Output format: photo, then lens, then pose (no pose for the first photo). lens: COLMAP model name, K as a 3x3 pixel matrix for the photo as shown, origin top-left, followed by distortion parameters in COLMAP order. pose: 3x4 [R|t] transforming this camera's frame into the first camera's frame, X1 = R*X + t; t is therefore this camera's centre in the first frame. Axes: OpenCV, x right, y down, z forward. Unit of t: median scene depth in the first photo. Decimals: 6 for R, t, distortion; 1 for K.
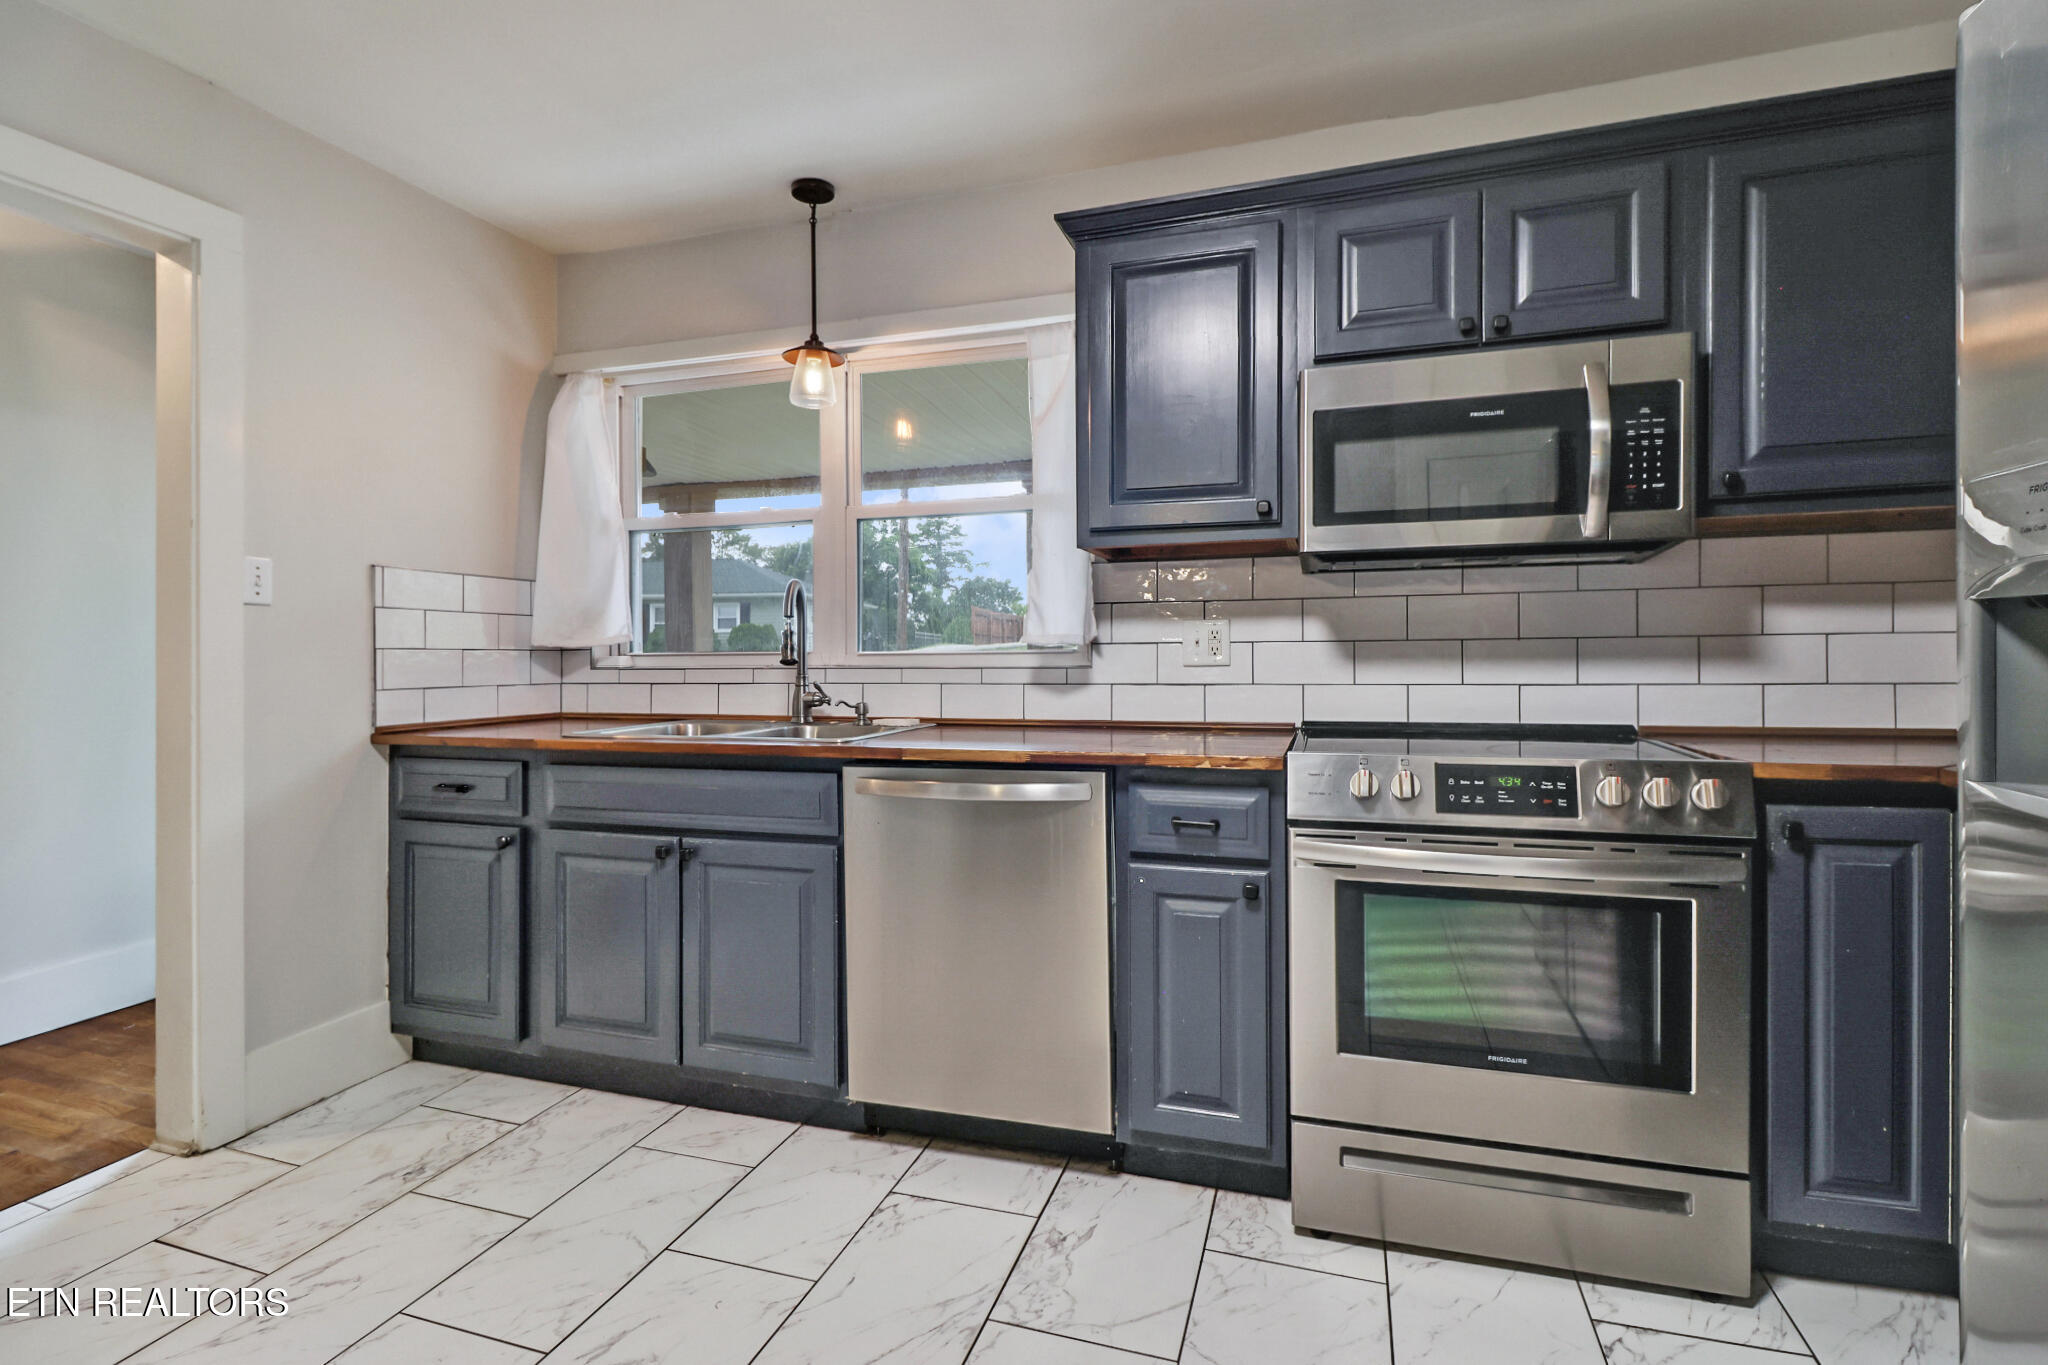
lens RADIAL K [[946.2, 0, 1049.6], [0, 946.2, 662.8], [0, 0, 1]] dist [-0.004813, -0.008730]
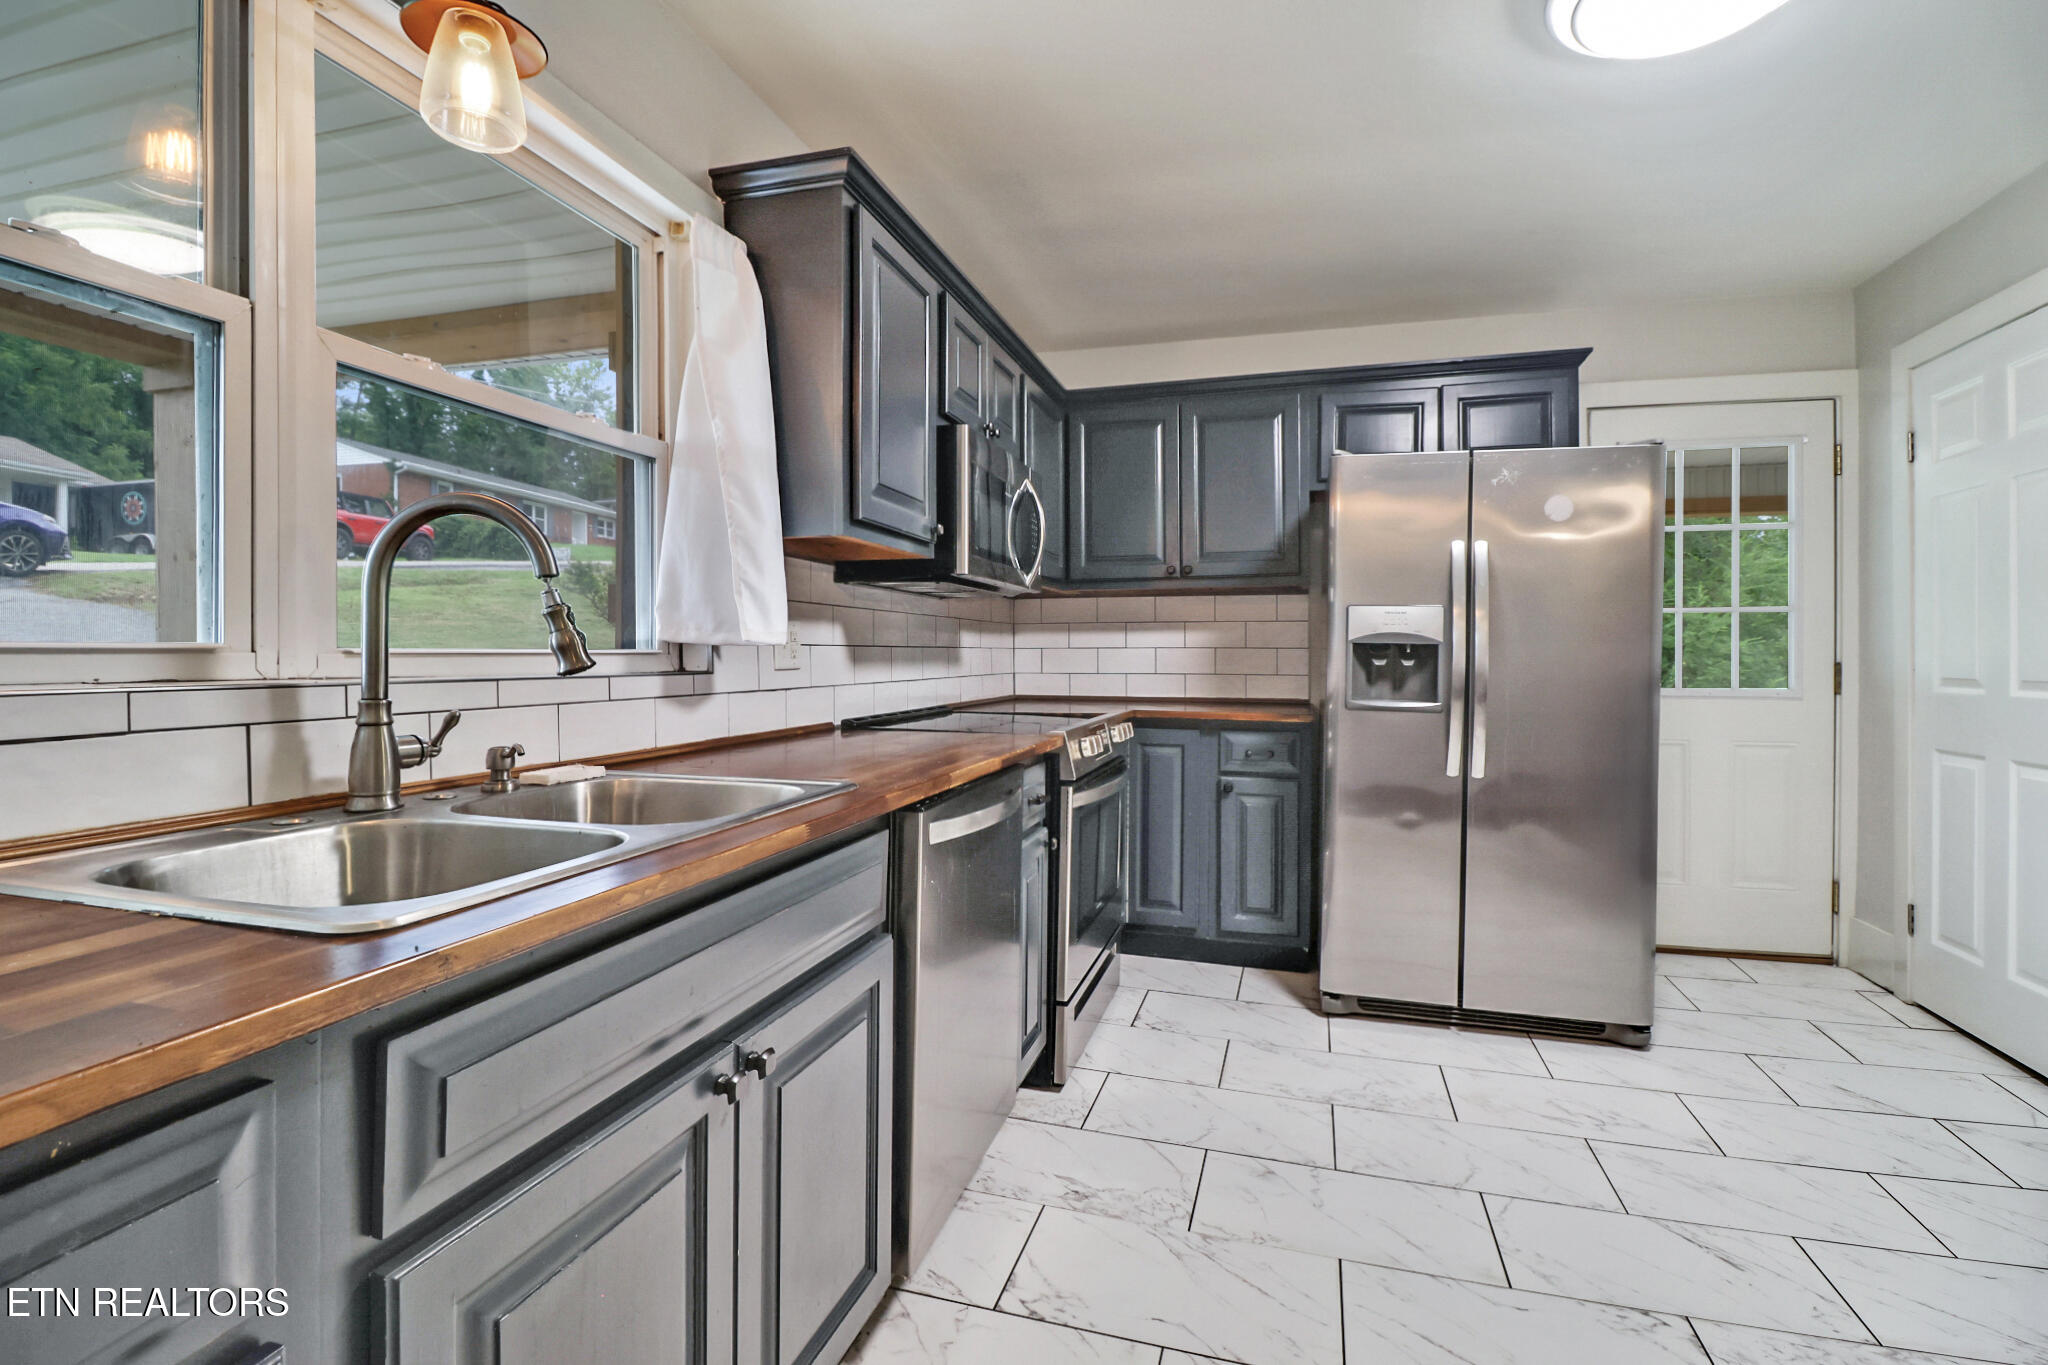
lens RADIAL K [[946.2, 0, 1040.3], [0, 946.2, 658.1], [0, 0, 1]] dist [-0.004813, -0.008730]
pose [[-0.023843, 0.006096, 0.999697, -0.890181], [0.003477, 0.999976, -0.006015, -0.002005], [-0.999710, 0.003332, -0.023864, 0.874167]]
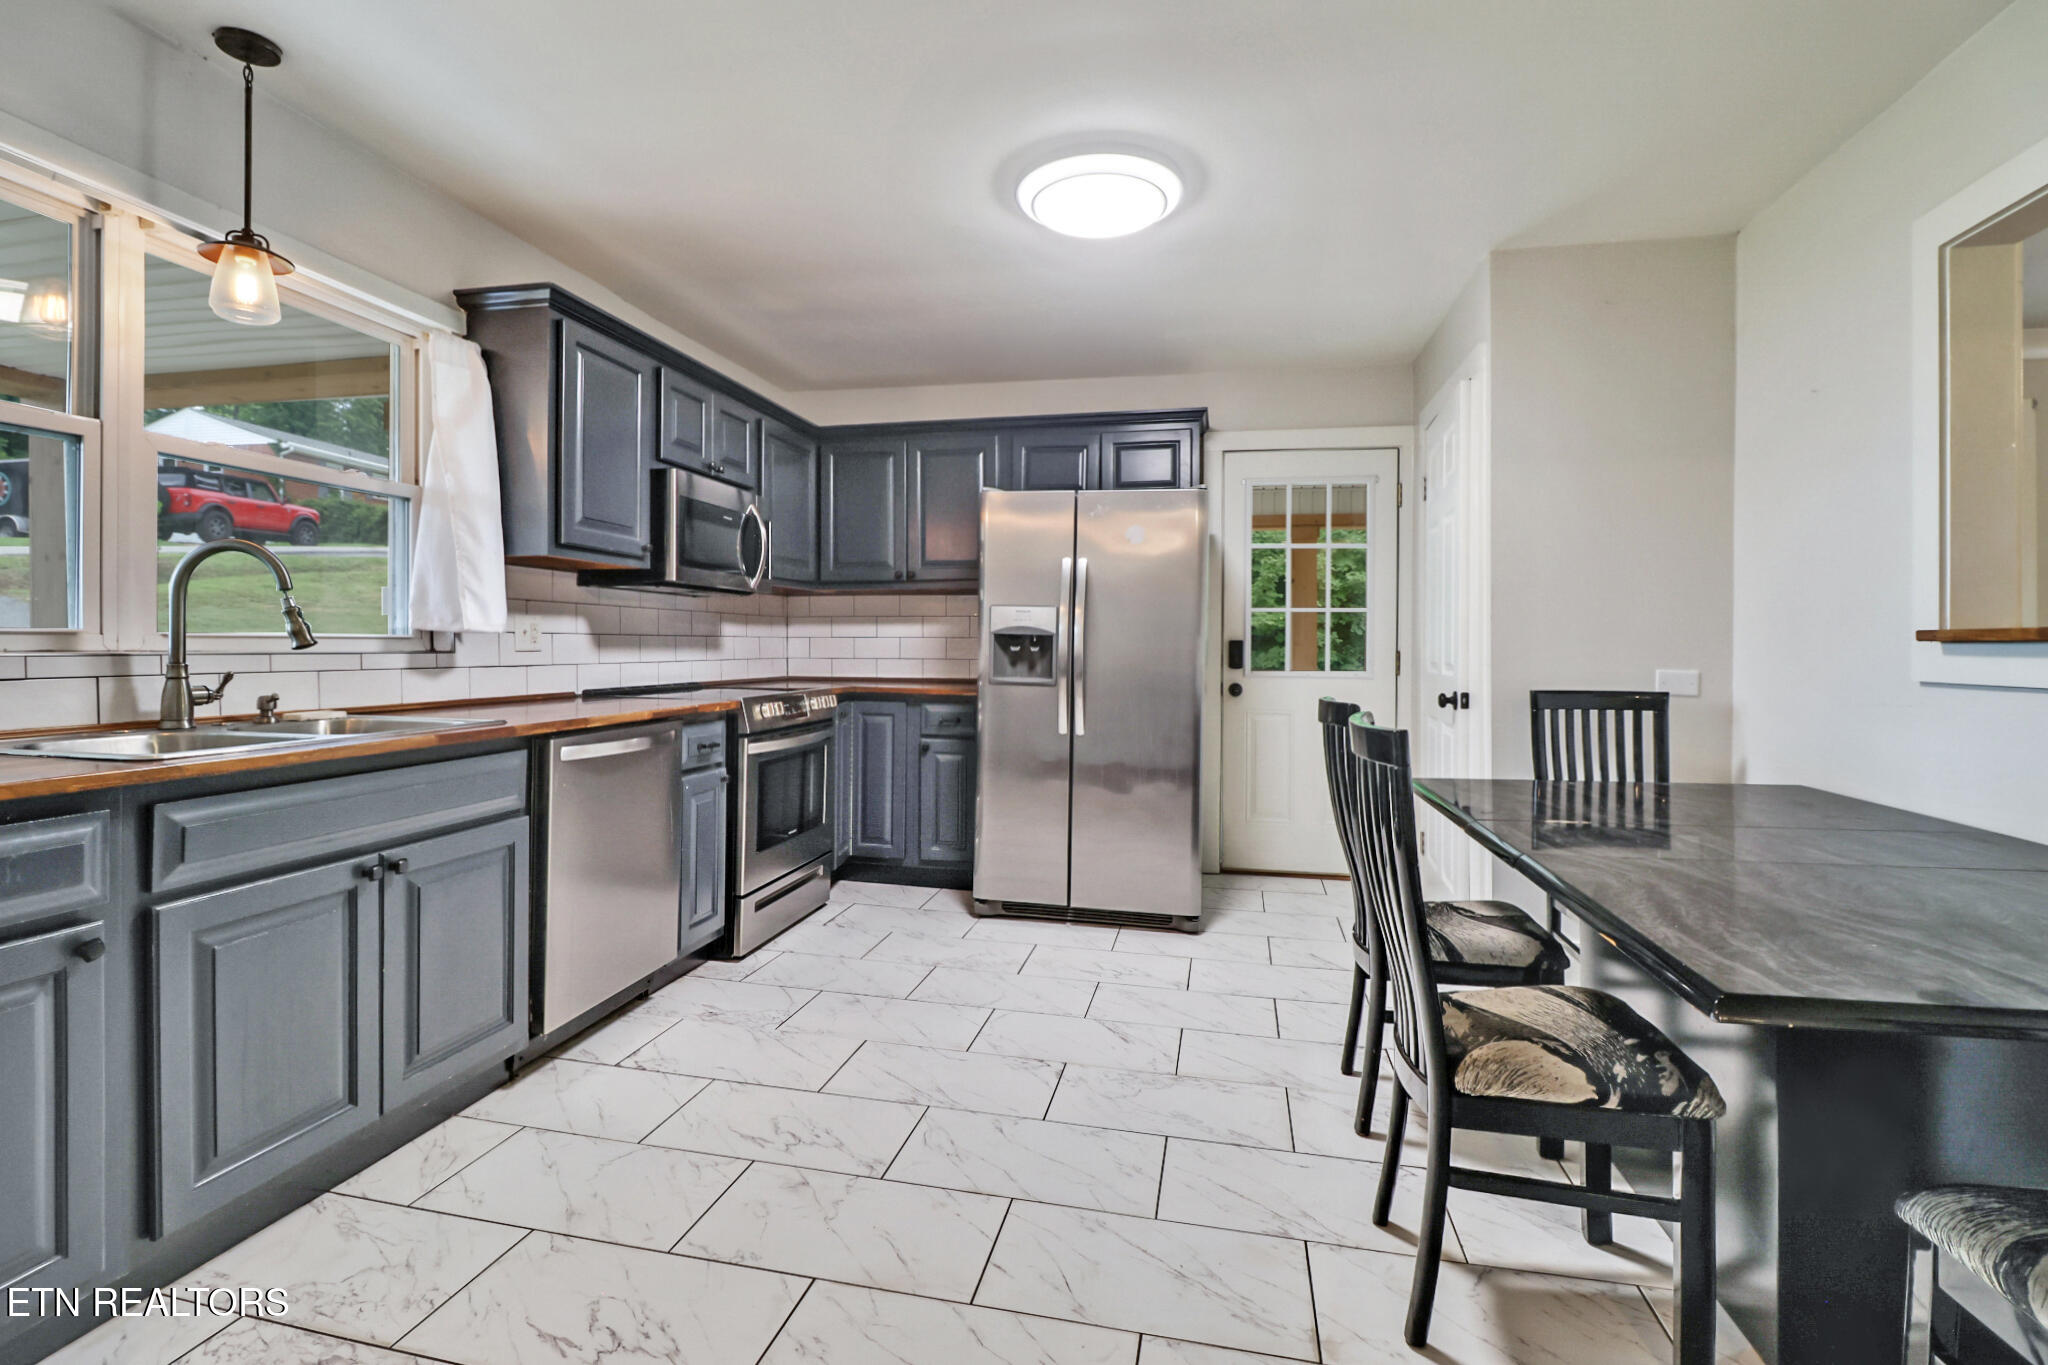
lens RADIAL K [[946.2, 0, 1033.2], [0, 946.2, 656.0], [0, 0, 1]] dist [-0.004813, -0.008730]
pose [[-0.093829, -0.002658, 0.995585, -1.322122], [-0.001011, 0.999996, 0.002575, 0.006947], [-0.995588, -0.000765, -0.093831, 0.501903]]
